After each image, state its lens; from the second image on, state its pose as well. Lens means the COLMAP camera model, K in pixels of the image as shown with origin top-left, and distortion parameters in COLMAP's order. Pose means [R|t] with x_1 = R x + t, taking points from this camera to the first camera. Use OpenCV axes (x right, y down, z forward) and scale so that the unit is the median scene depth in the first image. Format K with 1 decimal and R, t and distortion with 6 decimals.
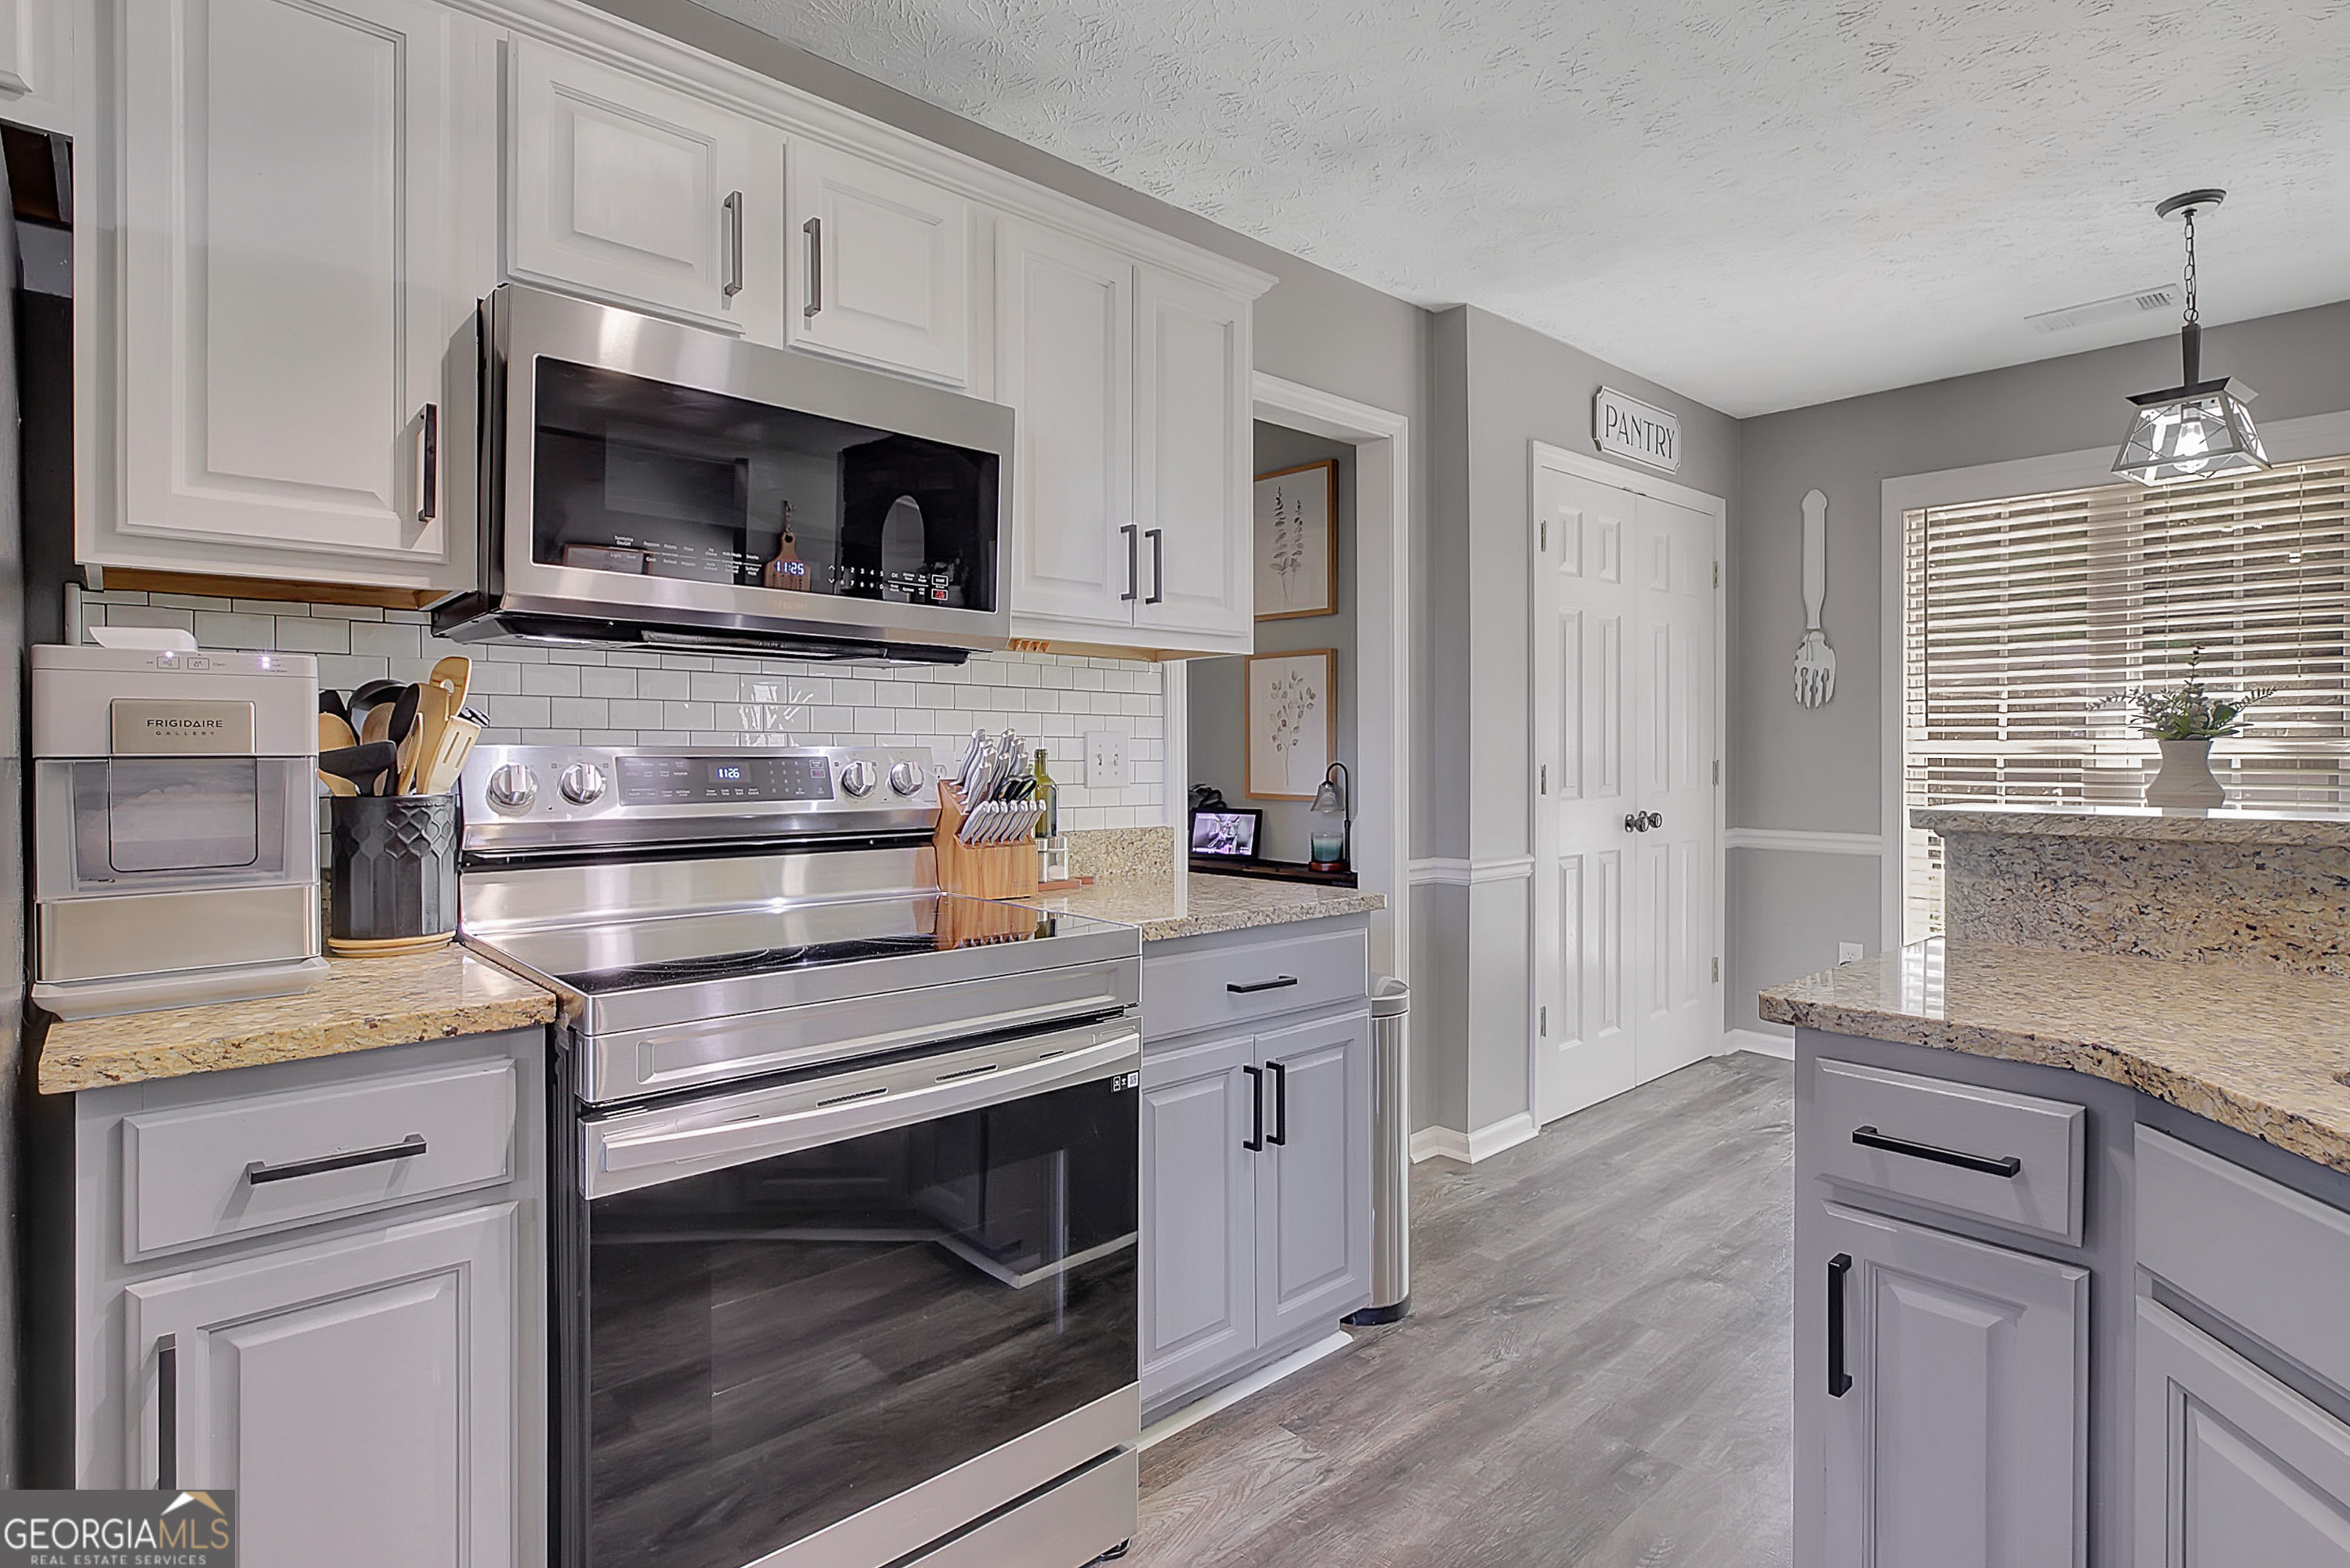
lens RADIAL K [[1187.8, 0, 1209.5], [0, 1187.8, 762.8], [0, 0, 1]] dist [-0.006027, -0.000972]
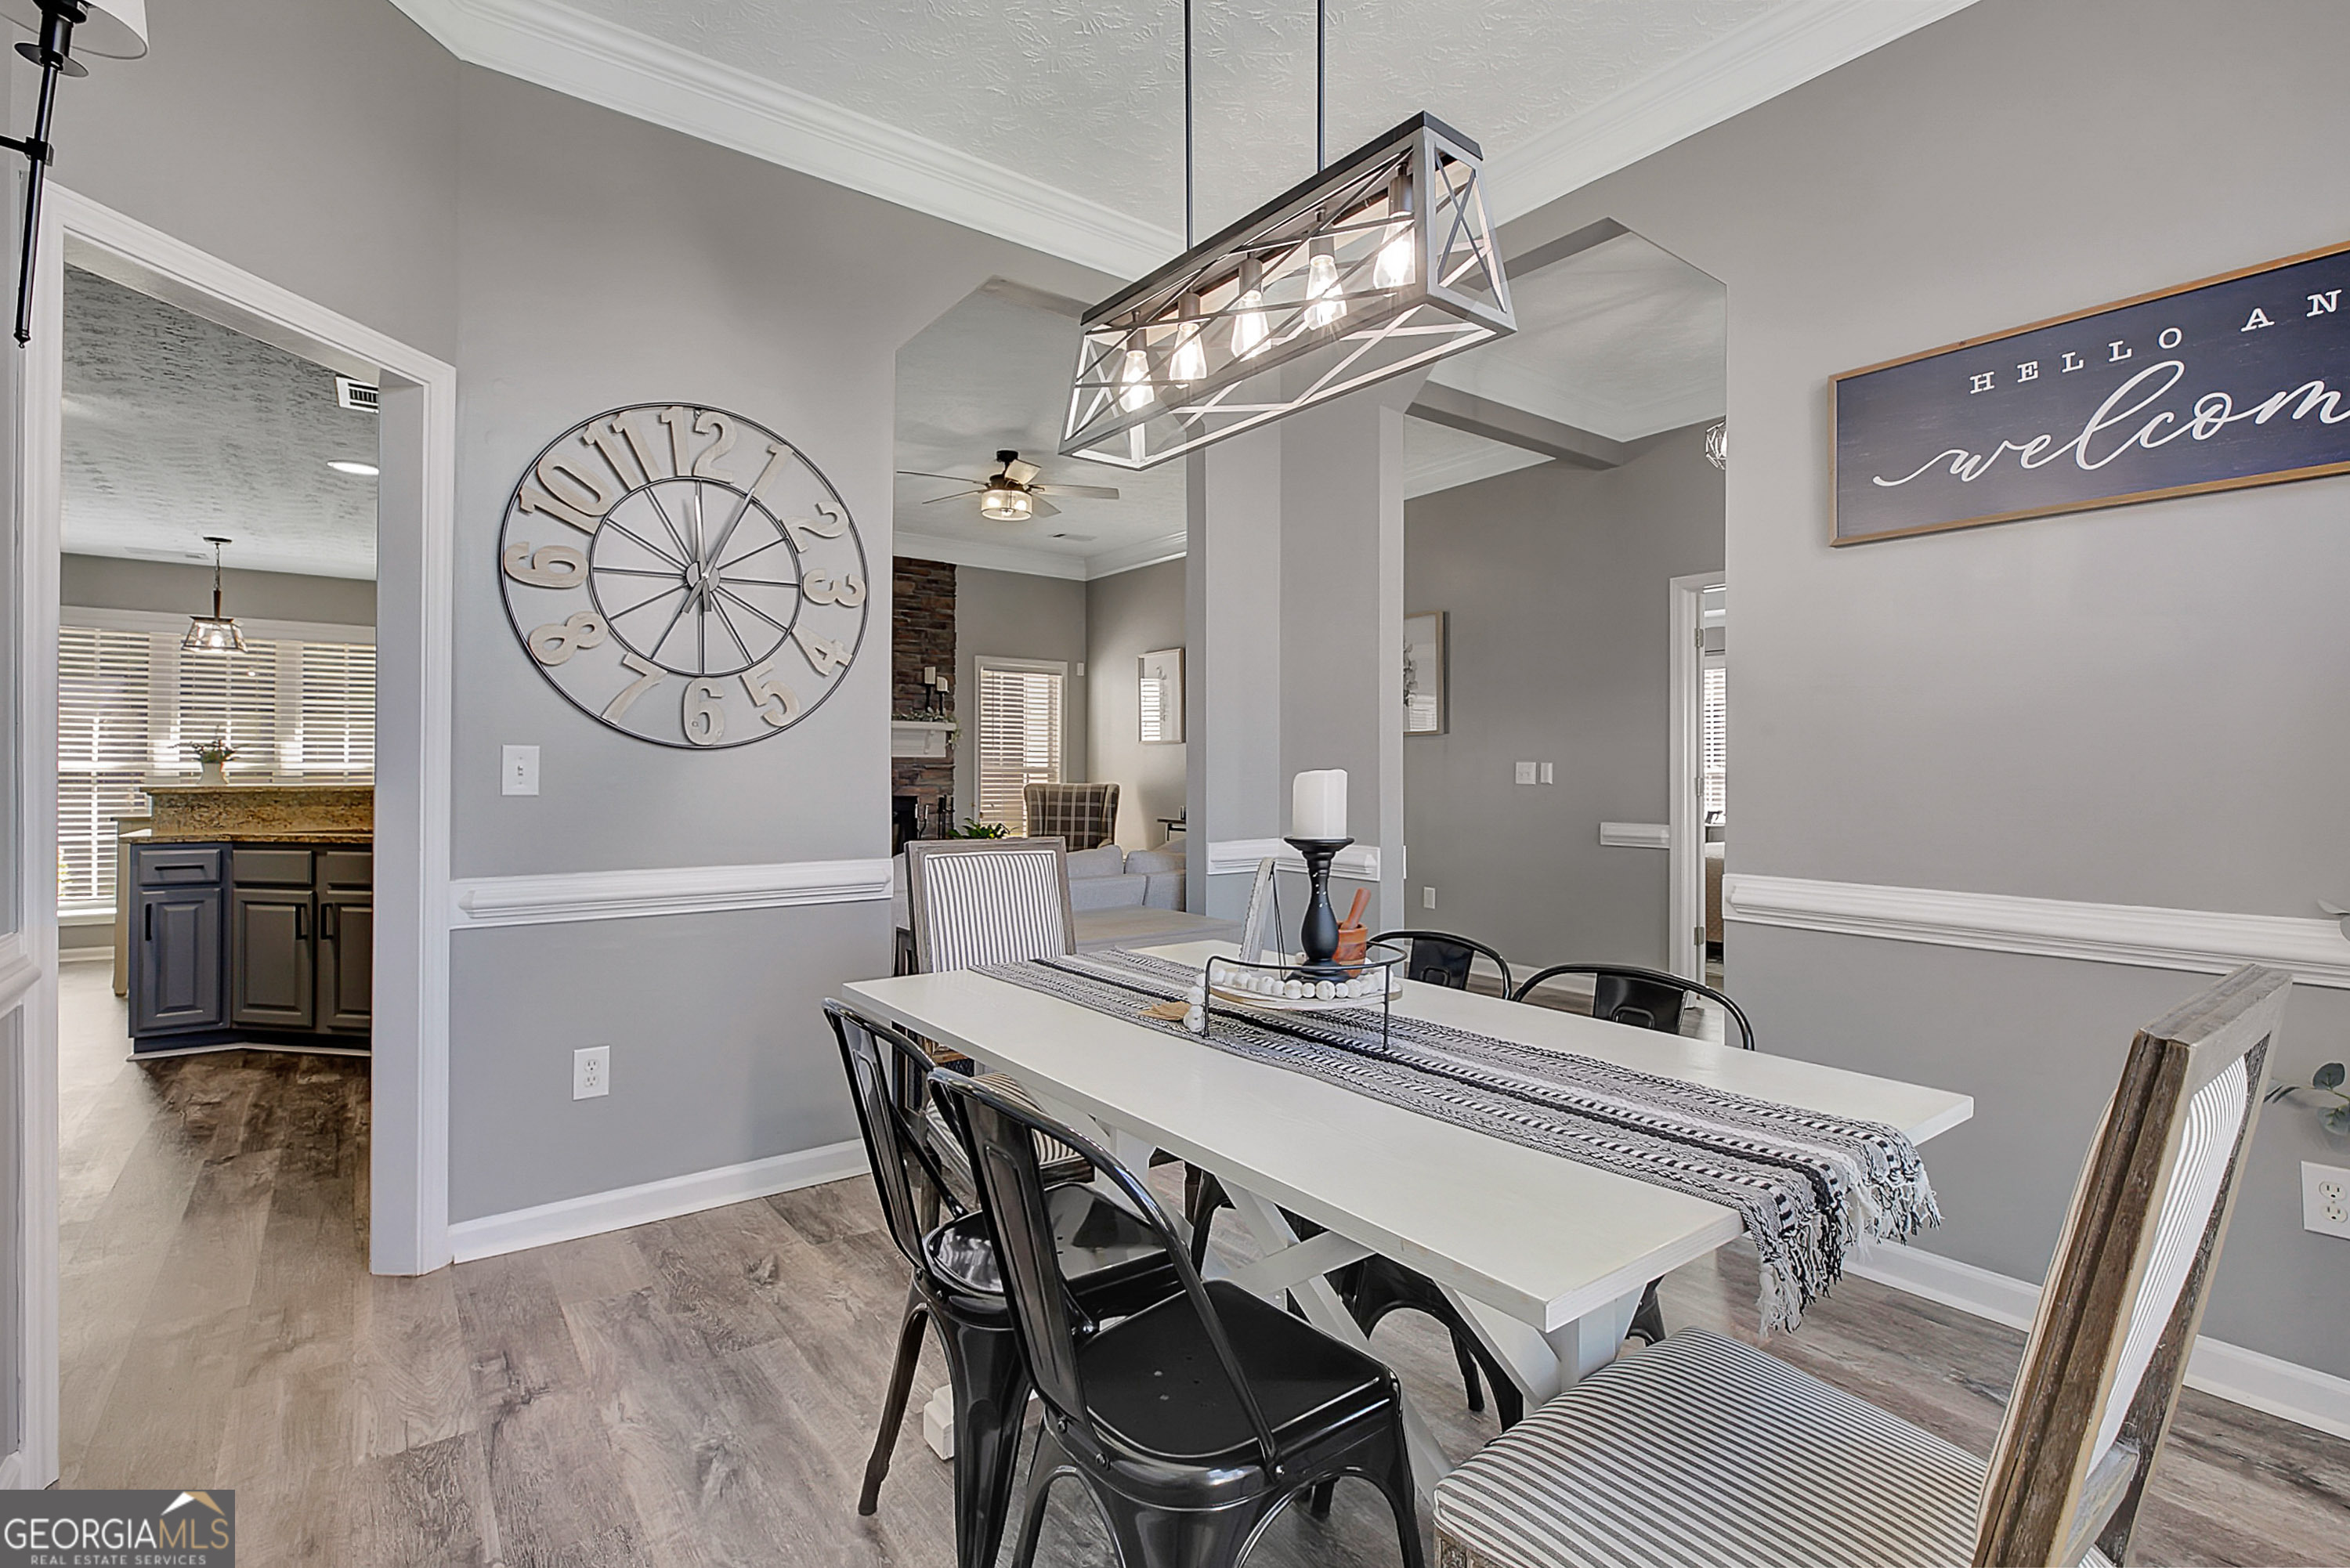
lens RADIAL K [[1103.7, 0, 1142.6], [0, 1103.7, 753.6], [0, 0, 1]] dist [-0.004873, -0.000523]
pose [[0.131373, 0.019217, 0.991147, -1.149849], [0.005943, 0.999779, -0.020172, 0.018360], [-0.991315, 0.008540, 0.131229, -1.174601]]
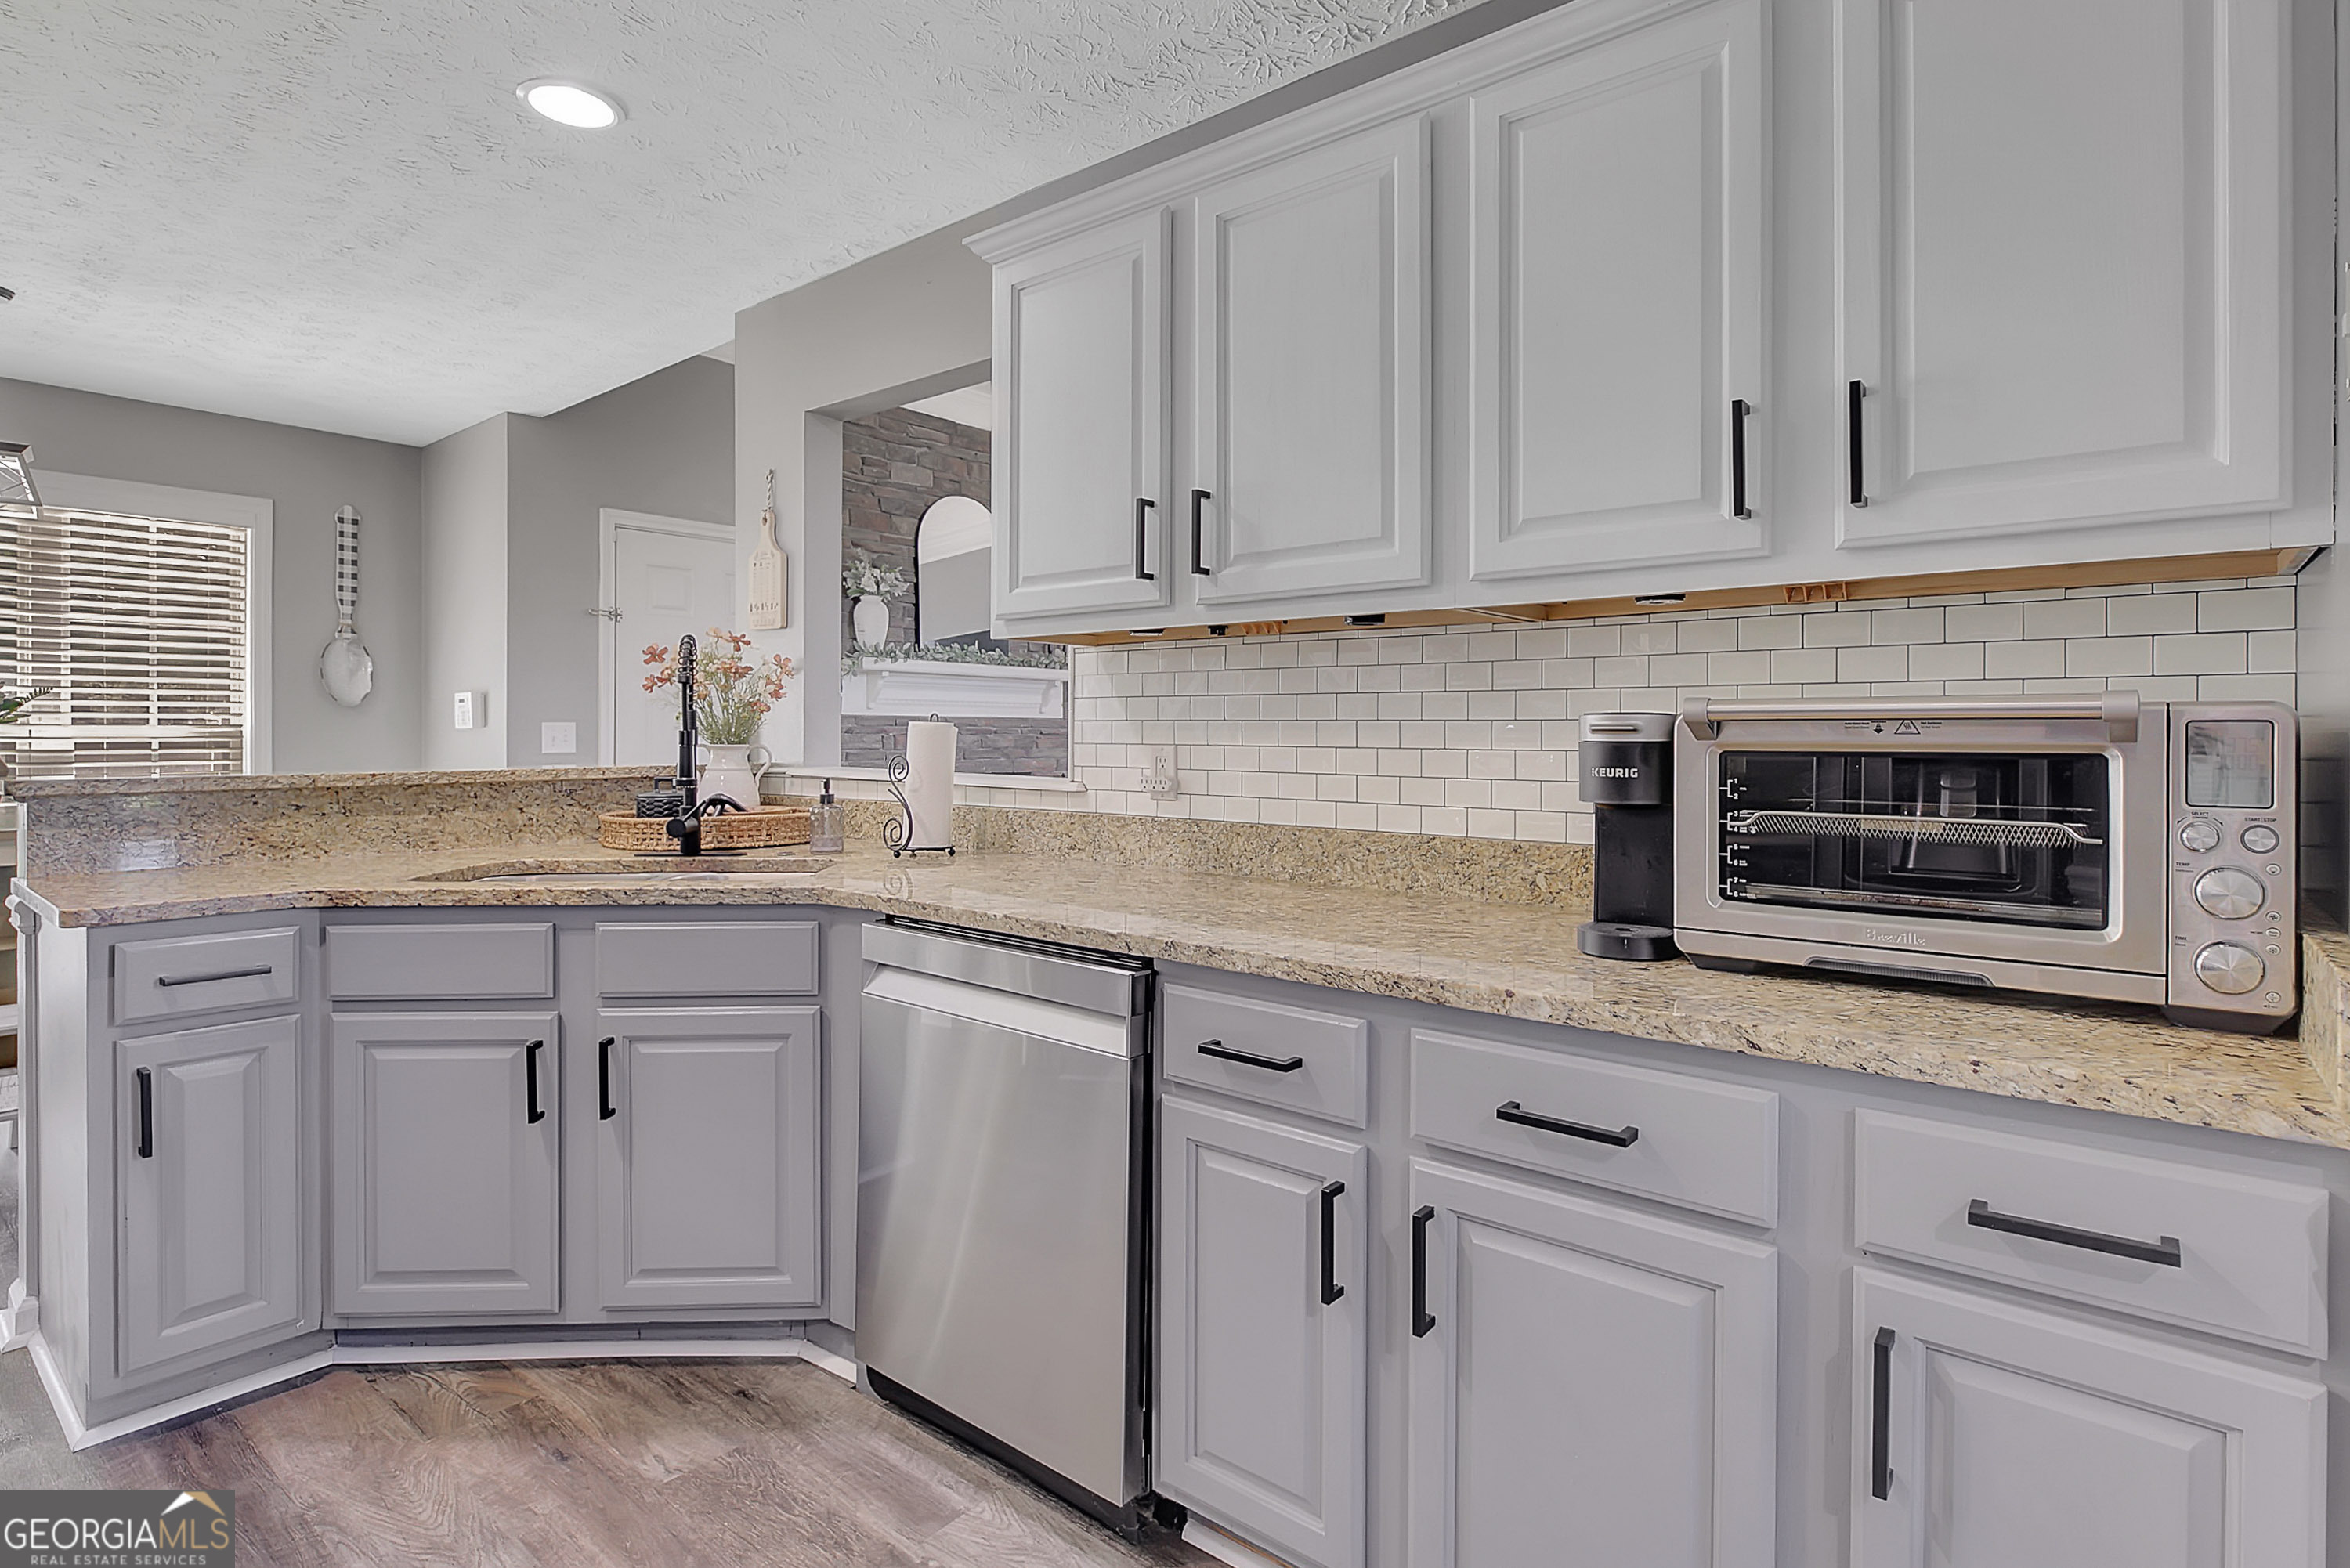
lens RADIAL K [[1151.6, 0, 1142.9], [0, 1151.6, 734.9], [0, 0, 1]] dist [0.001590, 0.000841]
pose [[-0.118838, 0.000587, 0.992914, -0.510129], [0.008839, 0.999961, 0.000467, -0.000512], [-0.992874, 0.008832, -0.118838, -0.048702]]
